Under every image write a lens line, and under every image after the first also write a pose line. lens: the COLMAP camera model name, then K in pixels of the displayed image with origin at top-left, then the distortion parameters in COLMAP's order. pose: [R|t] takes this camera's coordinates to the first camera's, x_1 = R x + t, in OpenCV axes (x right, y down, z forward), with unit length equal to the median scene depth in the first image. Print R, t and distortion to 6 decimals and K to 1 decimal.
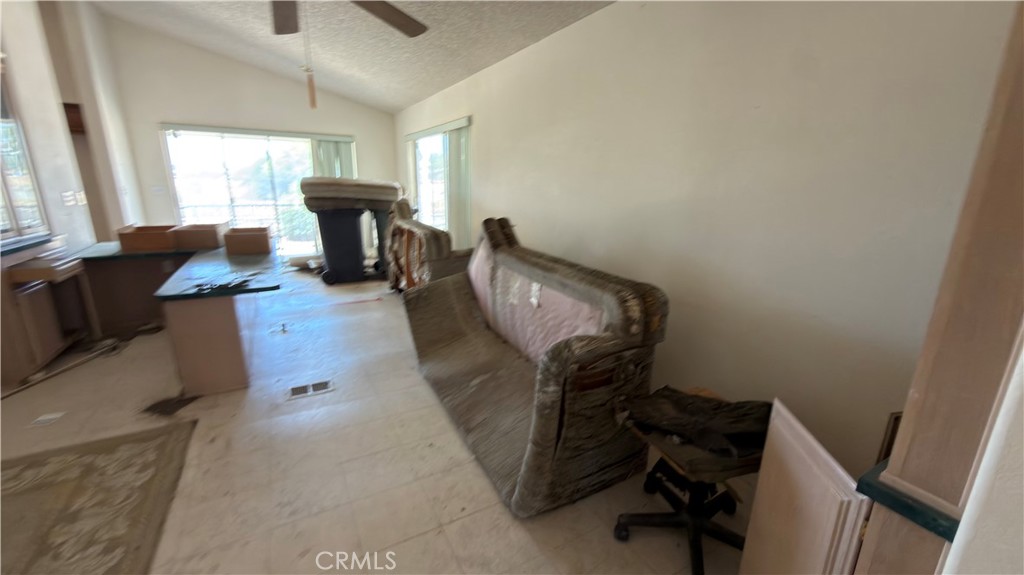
lens RADIAL K [[404.7, 0, 511.9], [0, 404.7, 288.3], [0, 0, 1]] dist [-0.003652, -0.000294]
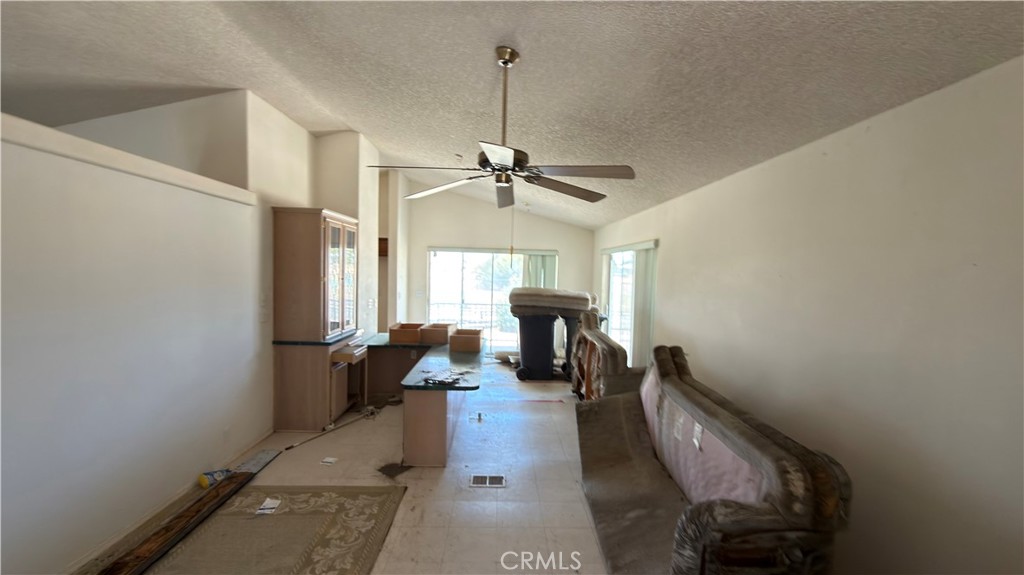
lens RADIAL K [[404.7, 0, 514.8], [0, 404.7, 285.5], [0, 0, 1]] dist [-0.003652, -0.000294]
pose [[0.886421, 0.020597, -0.462422, 0.094145], [-0.125349, 0.972362, -0.196974, -0.076318], [0.445584, 0.232566, 0.864504, -0.098884]]
